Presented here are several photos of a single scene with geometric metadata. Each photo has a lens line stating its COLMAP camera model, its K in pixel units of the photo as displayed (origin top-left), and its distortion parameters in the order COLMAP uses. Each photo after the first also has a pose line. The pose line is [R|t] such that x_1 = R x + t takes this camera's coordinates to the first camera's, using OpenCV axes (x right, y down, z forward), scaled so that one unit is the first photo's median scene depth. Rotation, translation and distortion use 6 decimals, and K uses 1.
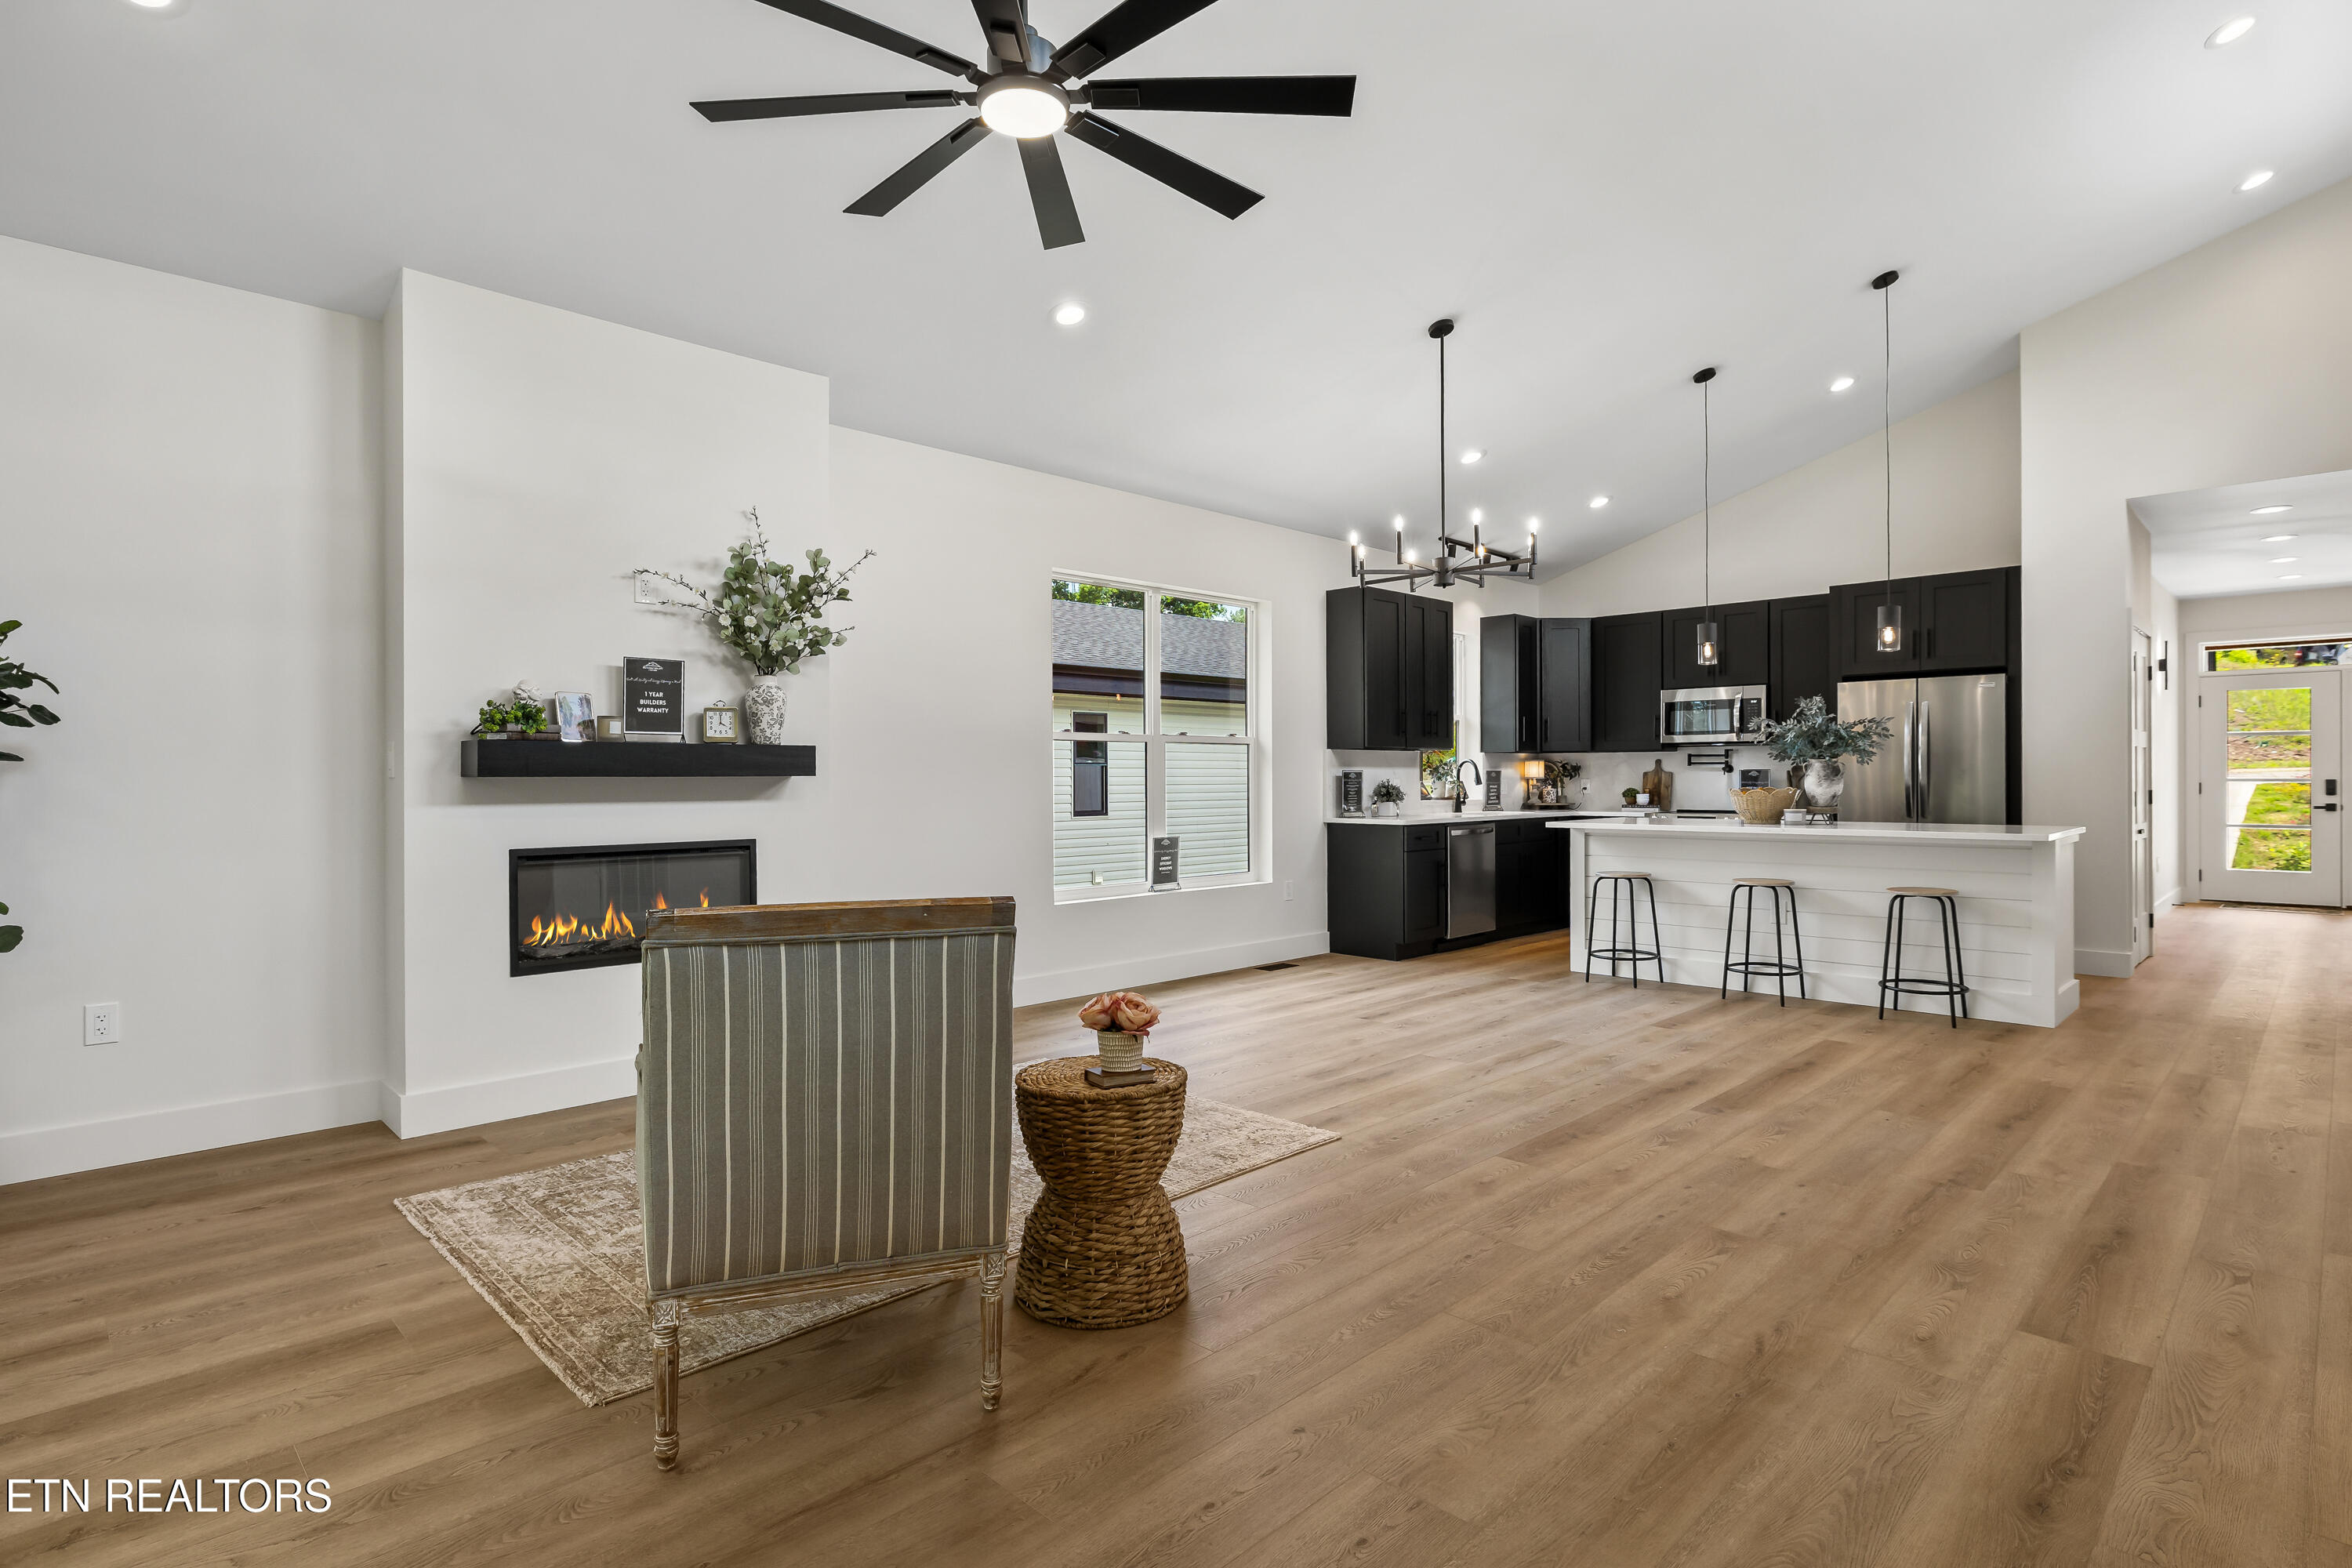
lens RADIAL K [[1167.1, 0, 1176.0], [0, 1167.1, 784.0], [0, 0, 1]] dist [-0.000060, -0.000025]
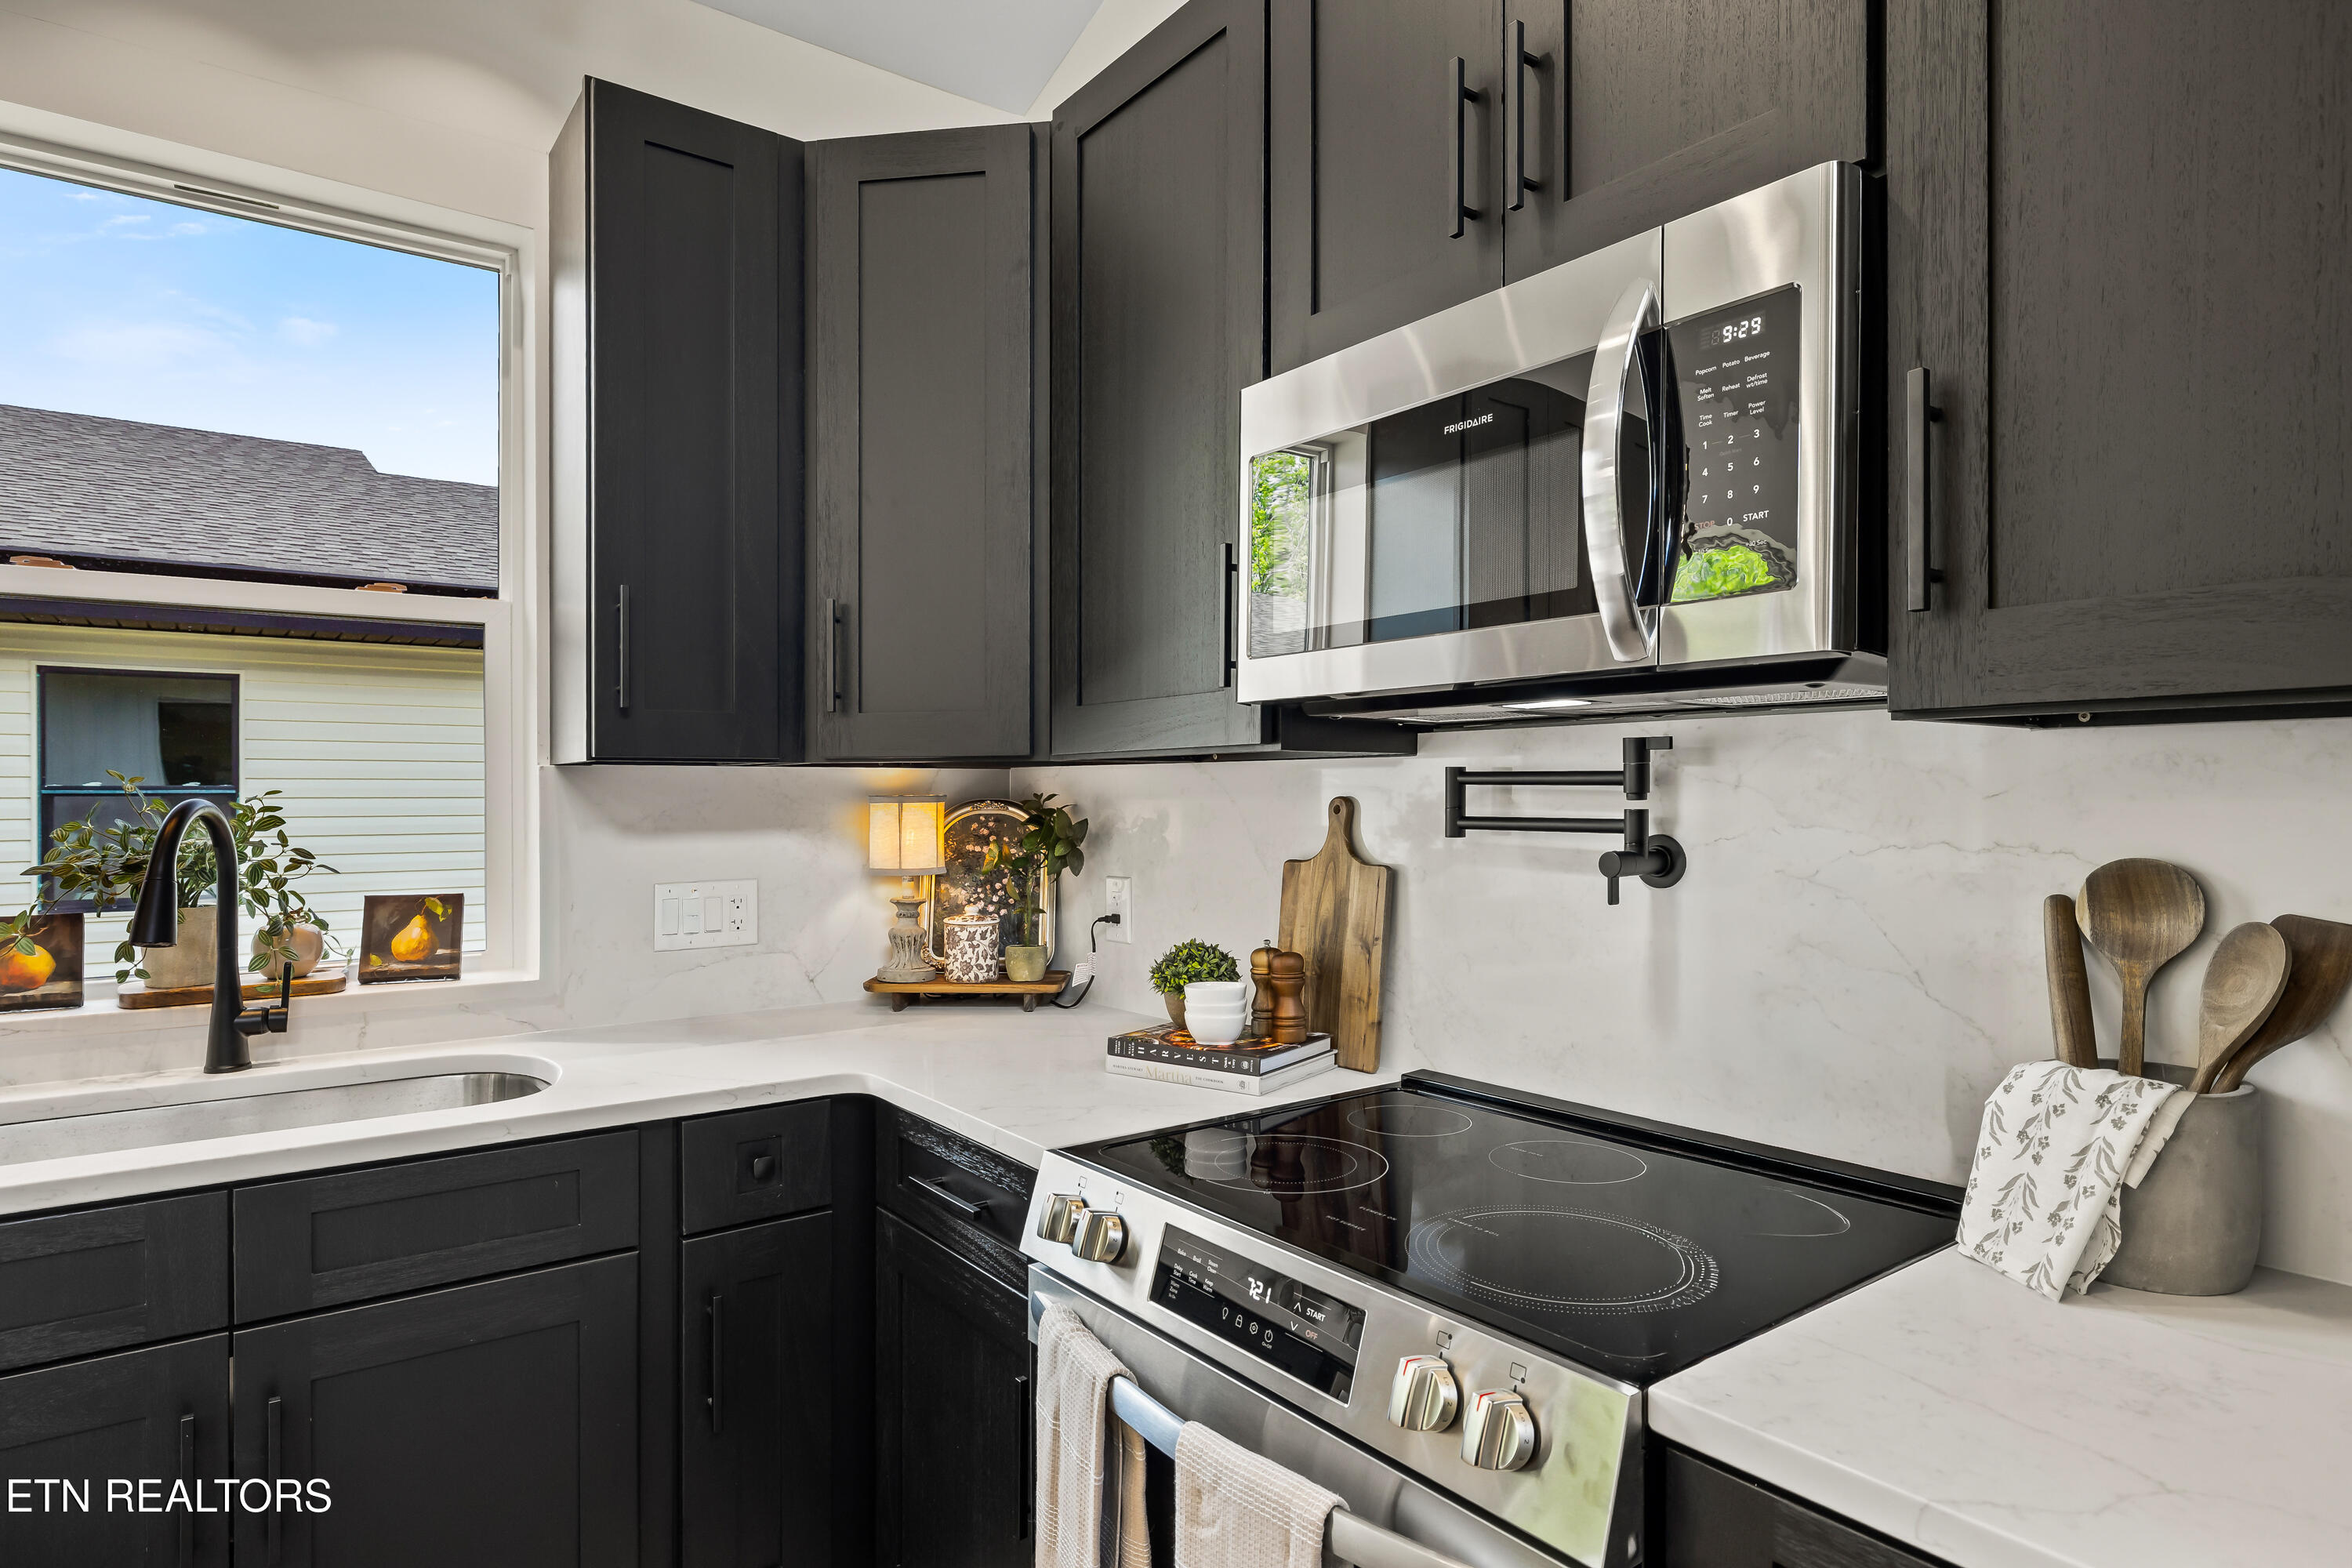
lens RADIAL K [[1273.4, 0, 1176.0], [0, 1273.4, 784.0], [0, 0, 1]] dist [-0.001979, -0.000253]
pose [[0.990148, 0.000035, -0.140028, 0.095070], [-0.001166, 0.999967, -0.007993, -0.004883], [0.140023, 0.008077, 0.990115, 0.179905]]
